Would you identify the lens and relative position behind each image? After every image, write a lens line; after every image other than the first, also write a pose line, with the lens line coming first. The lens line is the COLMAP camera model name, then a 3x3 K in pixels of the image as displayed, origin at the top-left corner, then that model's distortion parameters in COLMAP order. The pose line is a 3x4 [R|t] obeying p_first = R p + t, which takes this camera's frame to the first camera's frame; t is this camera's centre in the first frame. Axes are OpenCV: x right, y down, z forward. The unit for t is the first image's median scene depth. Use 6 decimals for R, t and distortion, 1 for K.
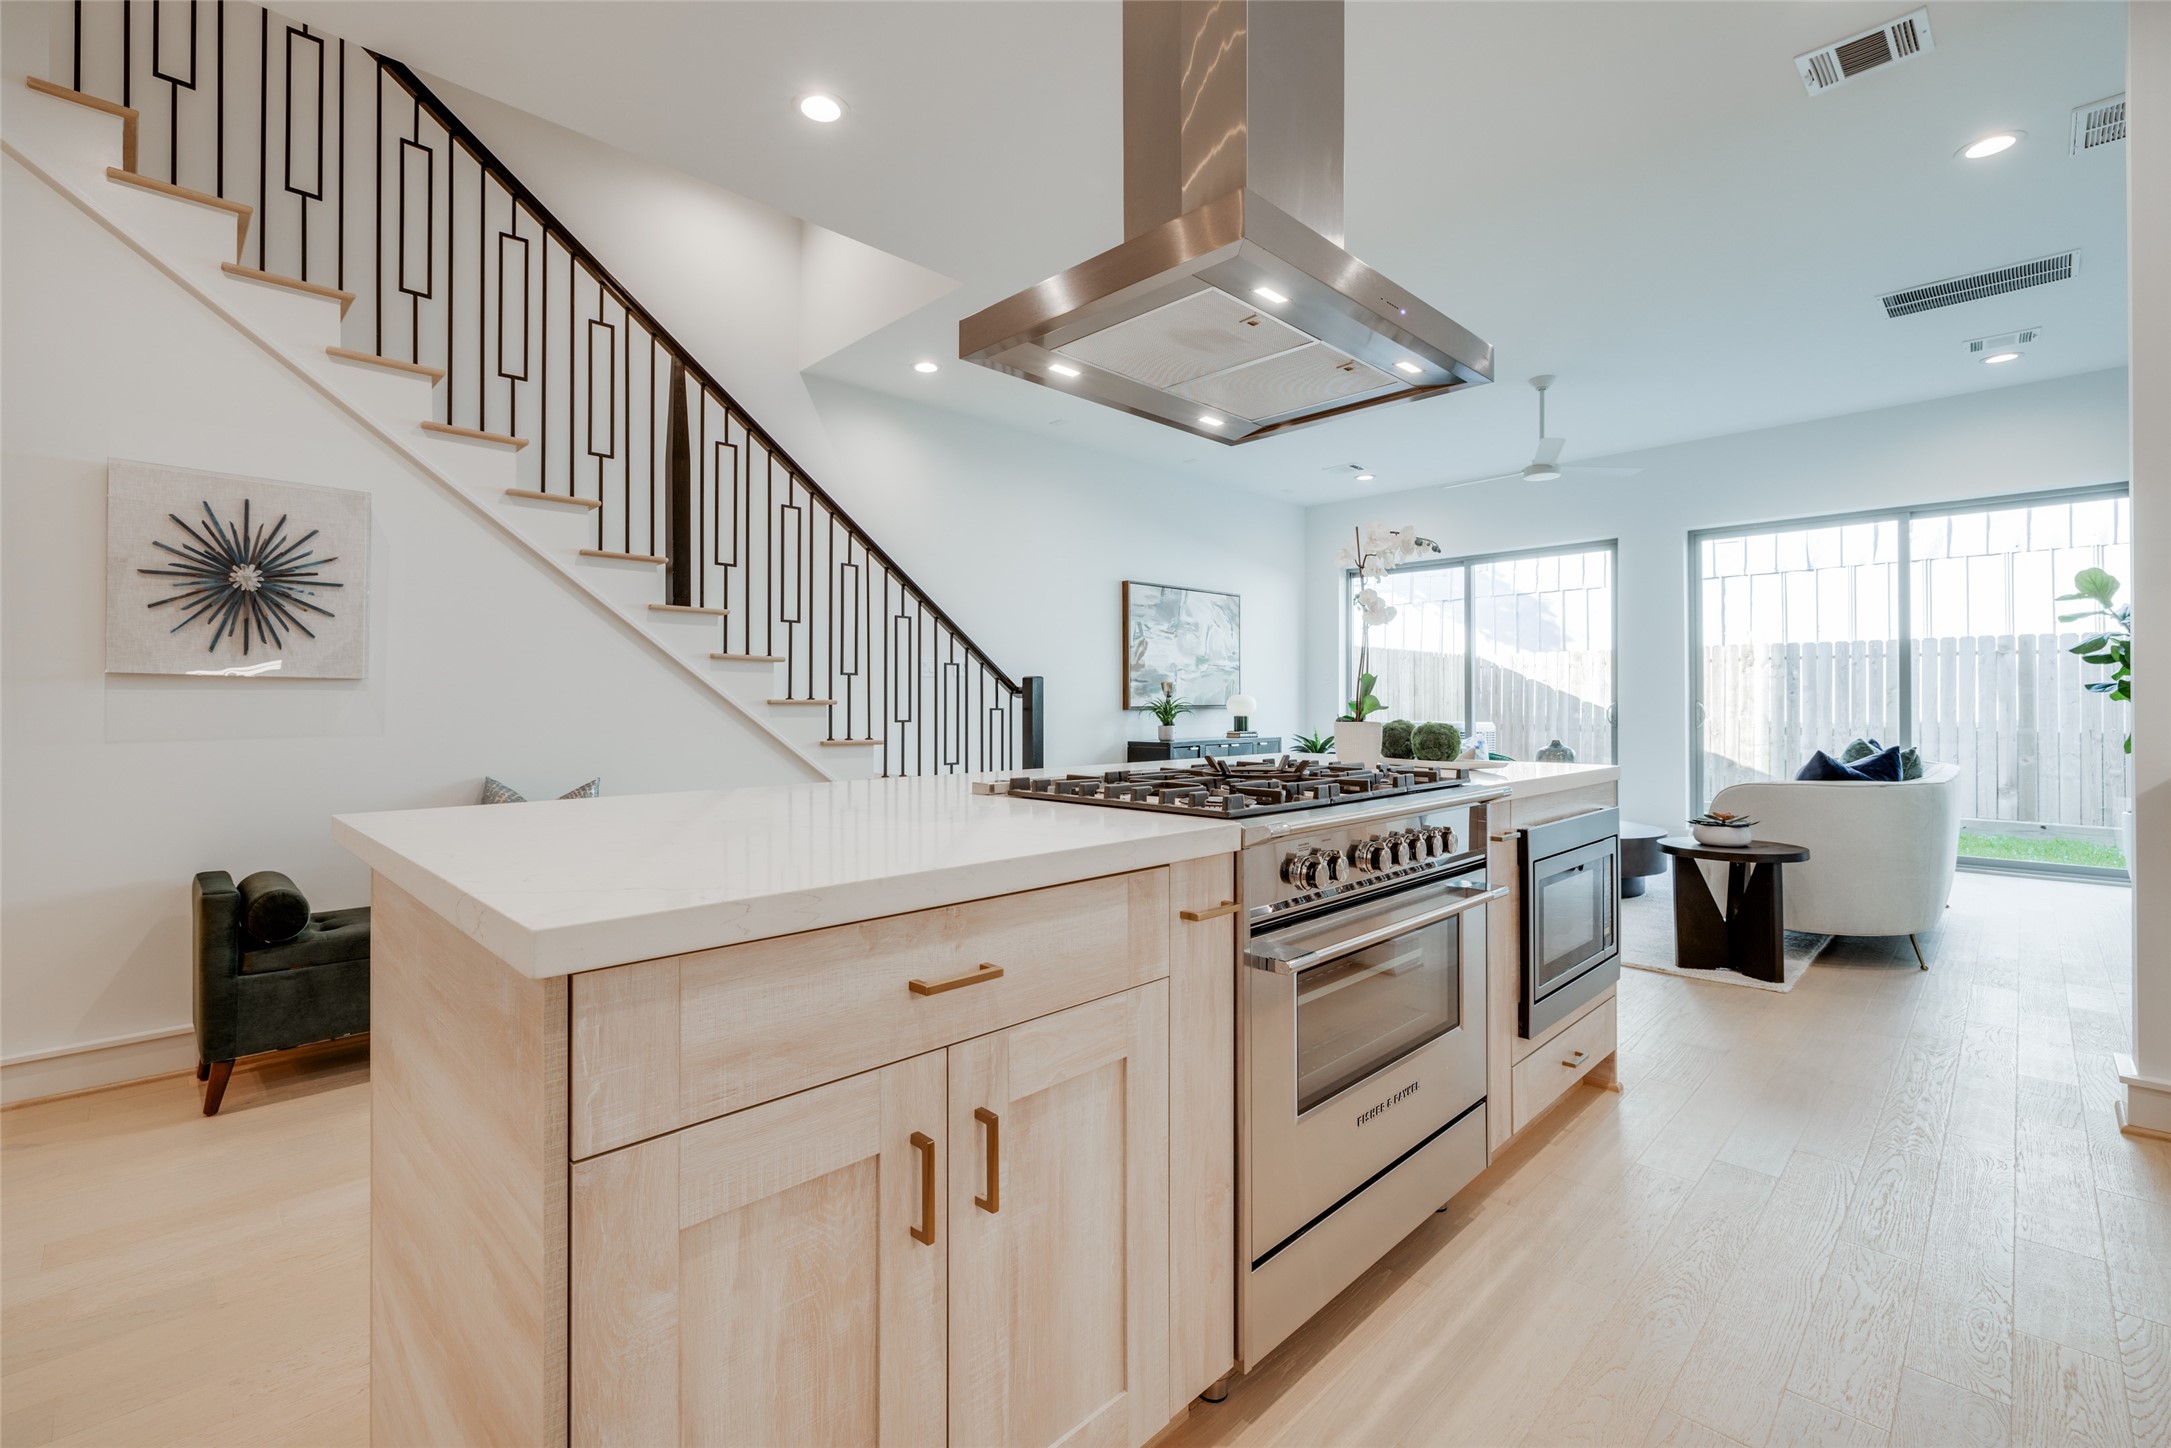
lens RADIAL K [[952.0, 0, 1055.6], [0, 952.0, 700.5], [0, 0, 1]] dist [-0.000365, 0.000364]
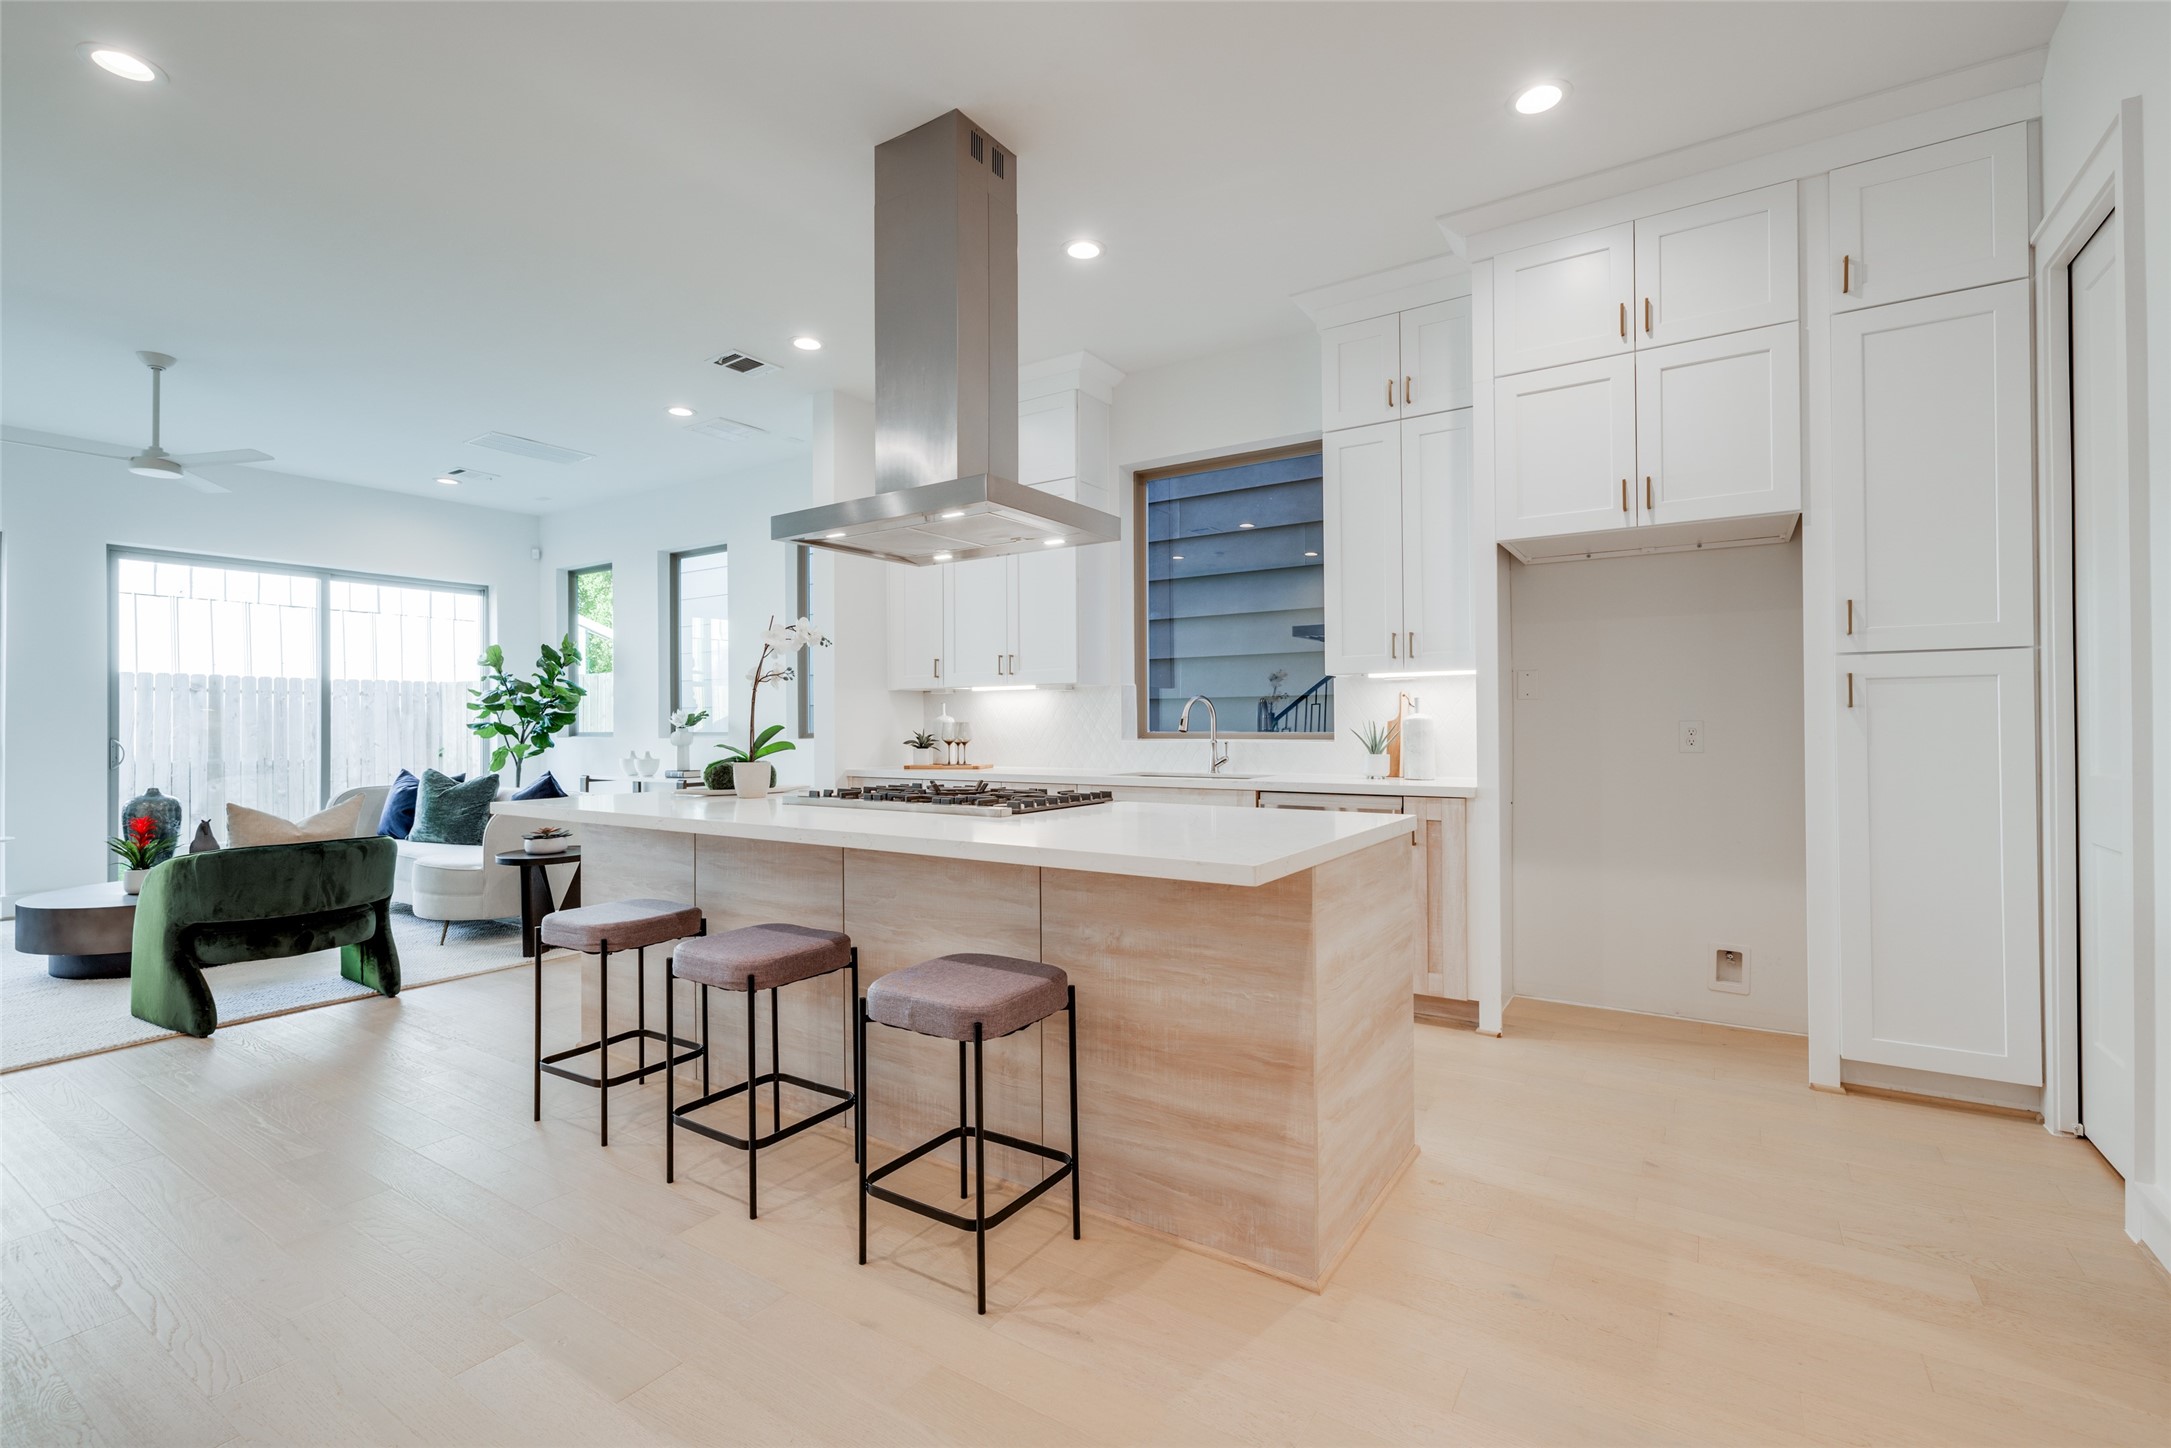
lens RADIAL K [[963.7, 0, 1089.7], [0, 963.7, 714.7], [0, 0, 1]] dist [0.001093, 0.000181]
pose [[-0.214365, 0.012614, 0.976672, -0.694145], [0.001172, 0.999919, -0.012657, -0.015885], [-0.976753, -0.001568, -0.214362, 0.539185]]
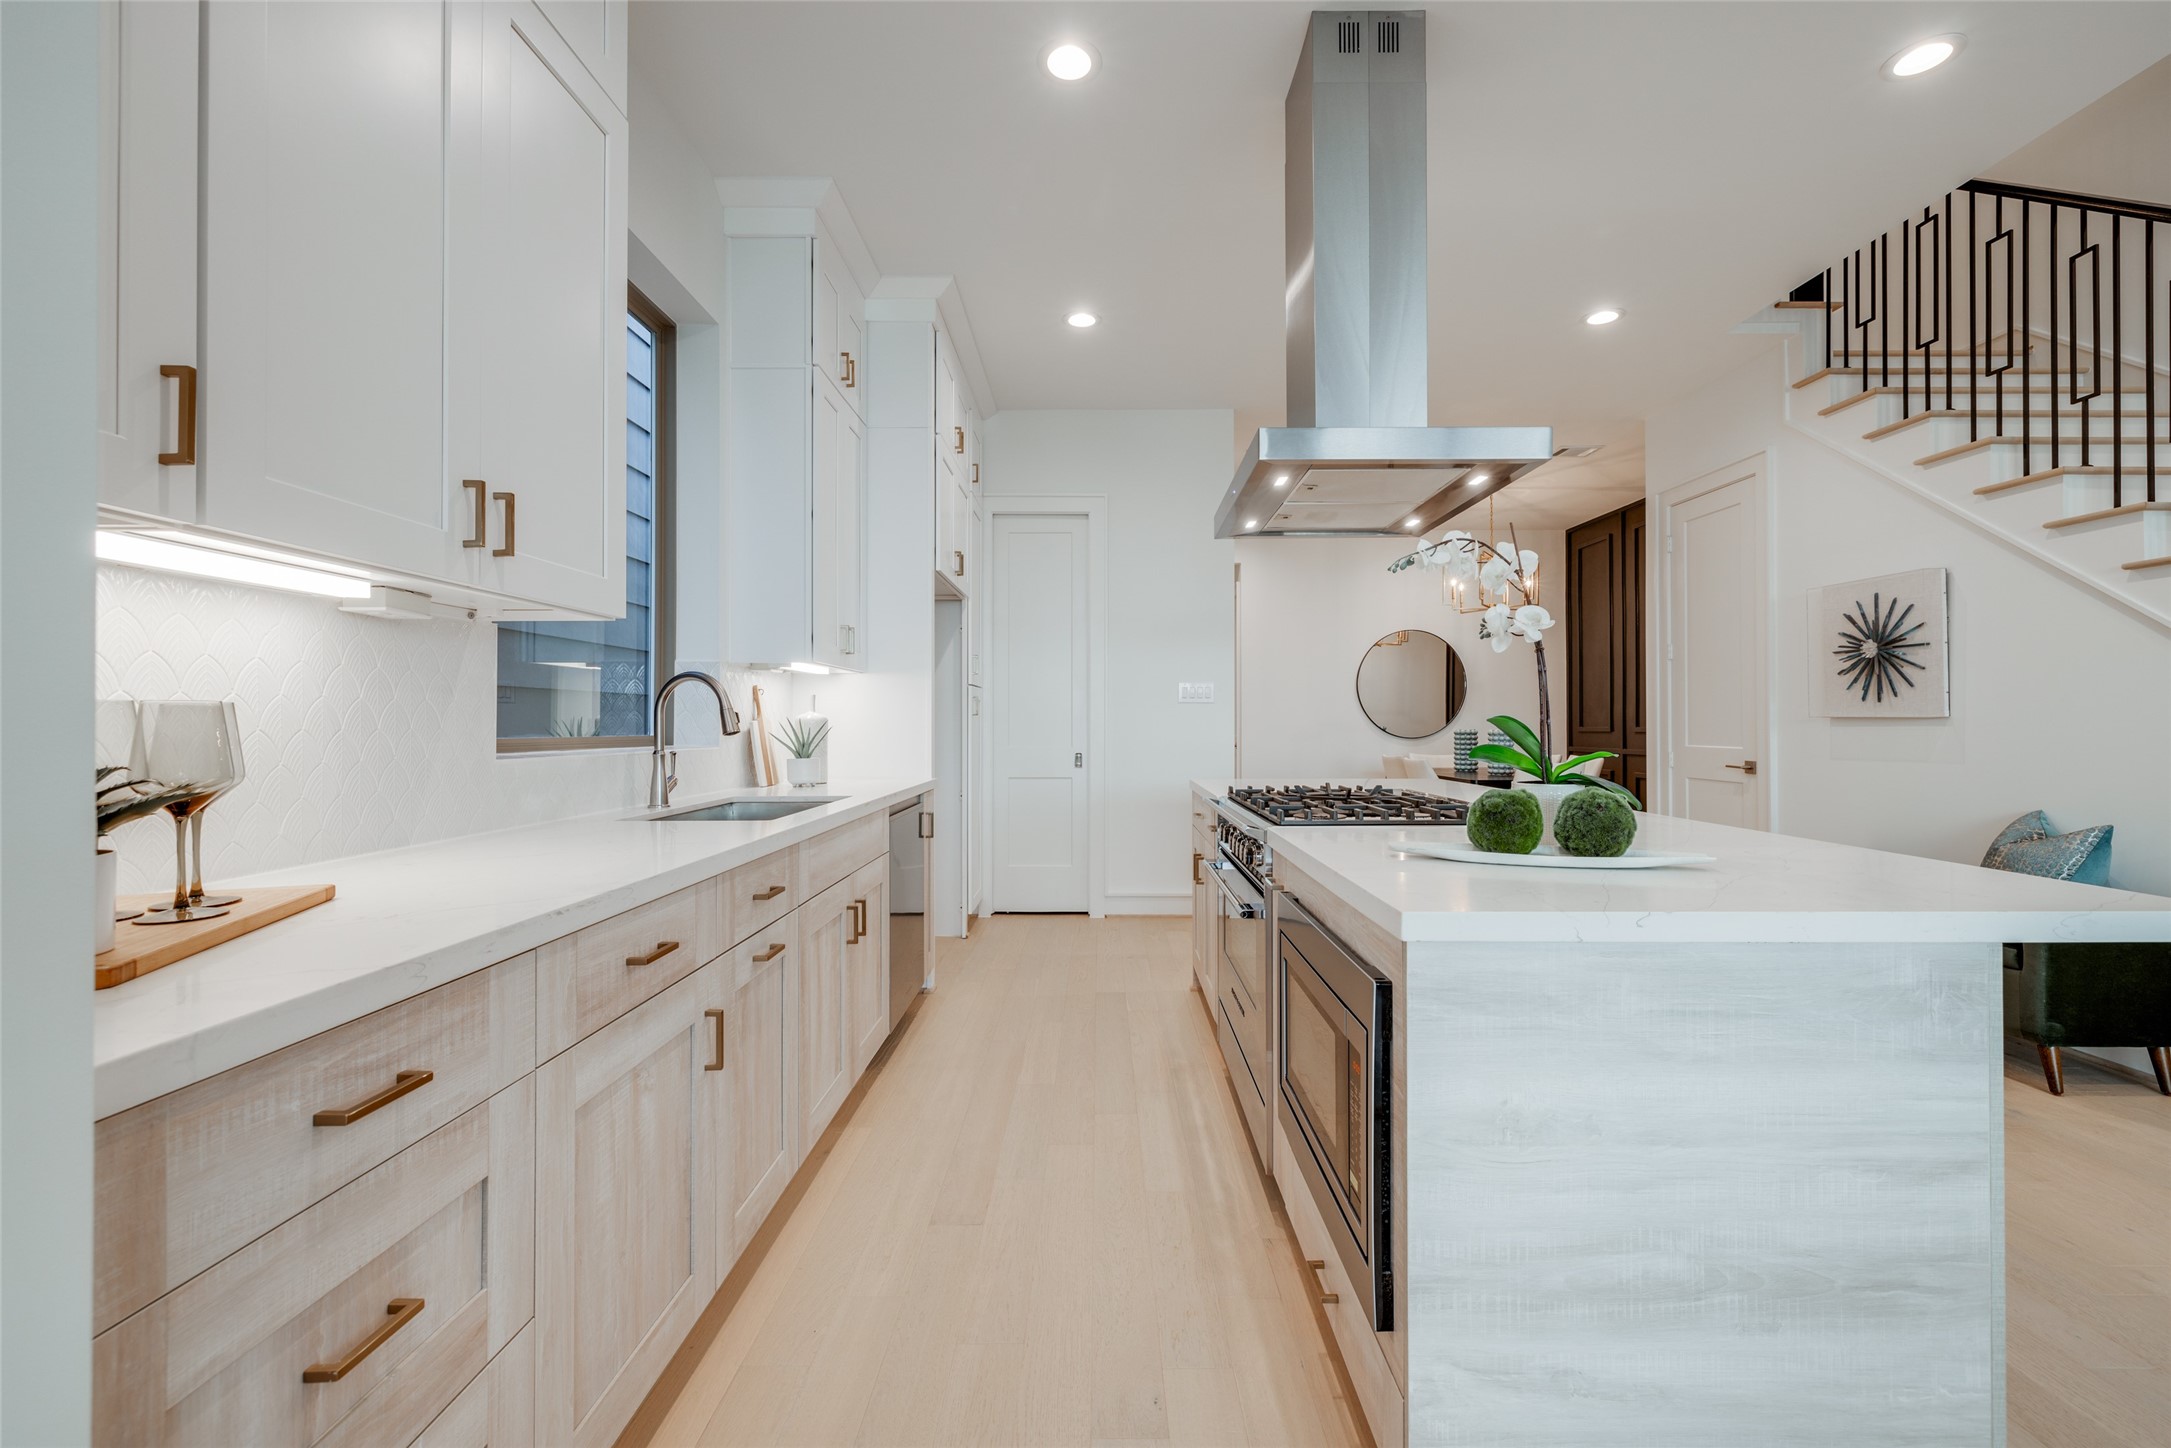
lens RADIAL K [[912.5, 0, 1101.7], [0, 912.5, 713.0], [0, 0, 1]] dist [0.000762, 0.000068]
pose [[-0.698782, -0.005686, -0.715312, 0.675950], [0.006200, 0.999883, -0.014005, -0.014304], [0.715308, -0.014221, -0.698665, 0.808105]]
